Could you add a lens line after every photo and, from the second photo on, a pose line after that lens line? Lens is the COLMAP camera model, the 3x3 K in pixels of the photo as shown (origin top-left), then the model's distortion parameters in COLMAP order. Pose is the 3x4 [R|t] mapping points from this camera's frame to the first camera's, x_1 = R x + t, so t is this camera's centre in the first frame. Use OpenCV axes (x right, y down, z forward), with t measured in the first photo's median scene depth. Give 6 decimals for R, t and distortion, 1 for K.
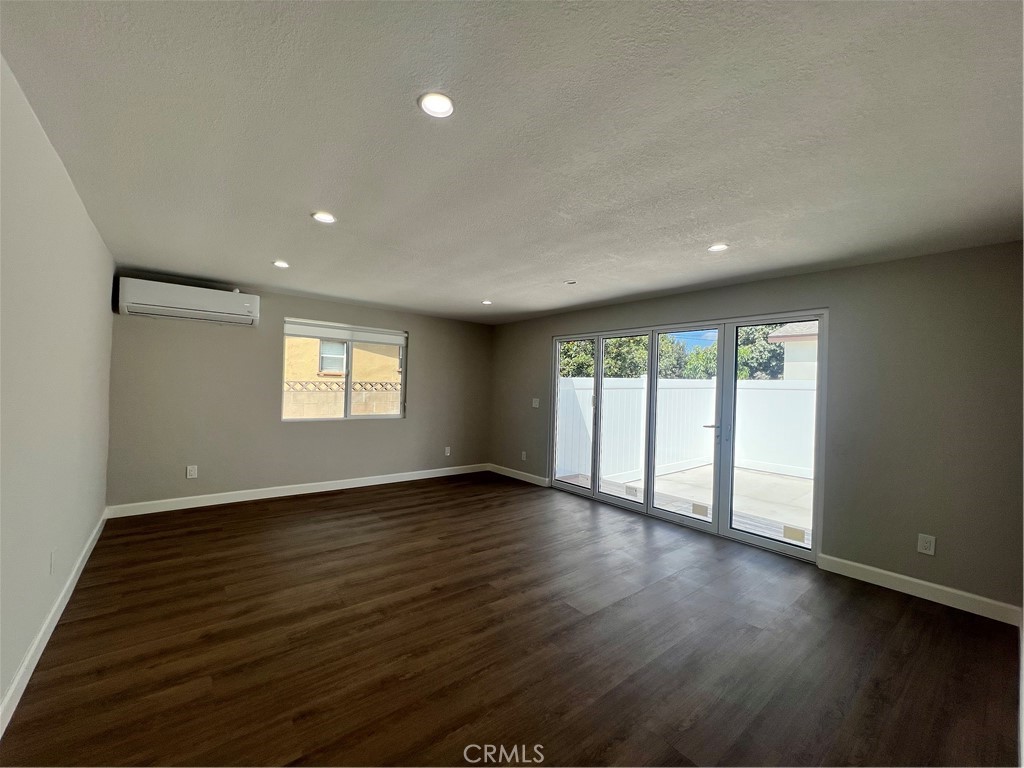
lens RADIAL K [[414.3, 0, 512.5], [0, 414.3, 387.6], [0, 0, 1]] dist [-0.002397, 0.000674]
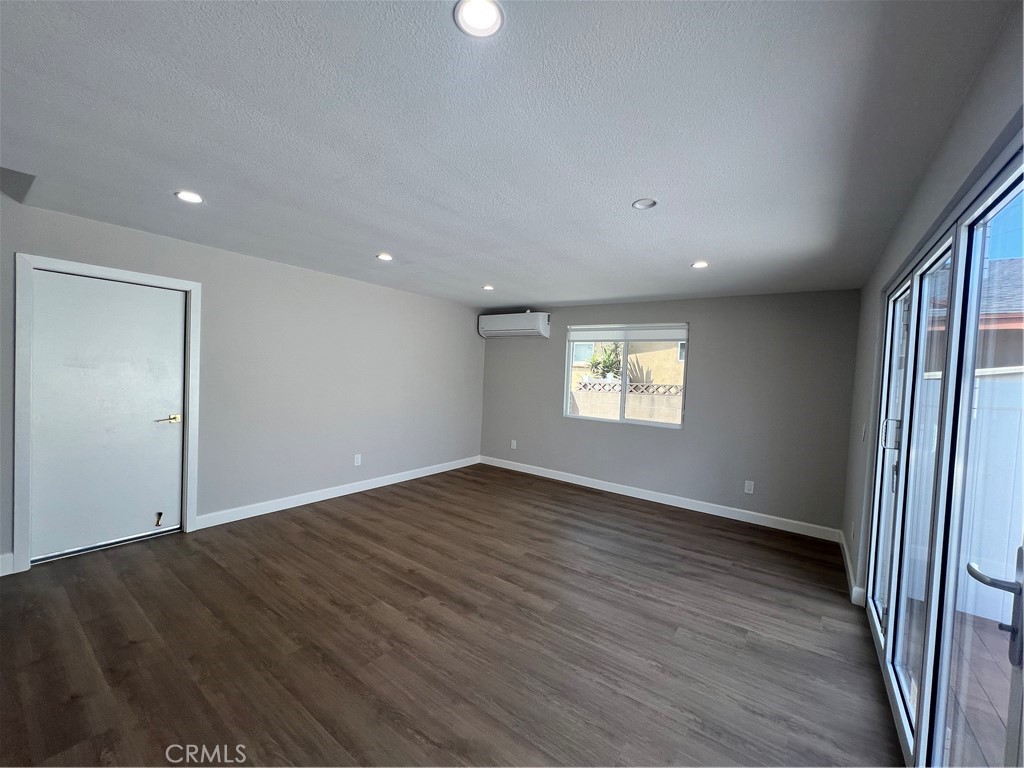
lens RADIAL K [[415.5, 0, 512.0], [0, 415.5, 384.0], [0, 0, 1]] dist [-0.001384, -0.000367]
pose [[0.251161, 0.009967, -0.967894, 0.676909], [-0.042026, 0.999116, -0.000617, -0.000397], [0.967033, 0.040832, 0.251358, 0.723990]]
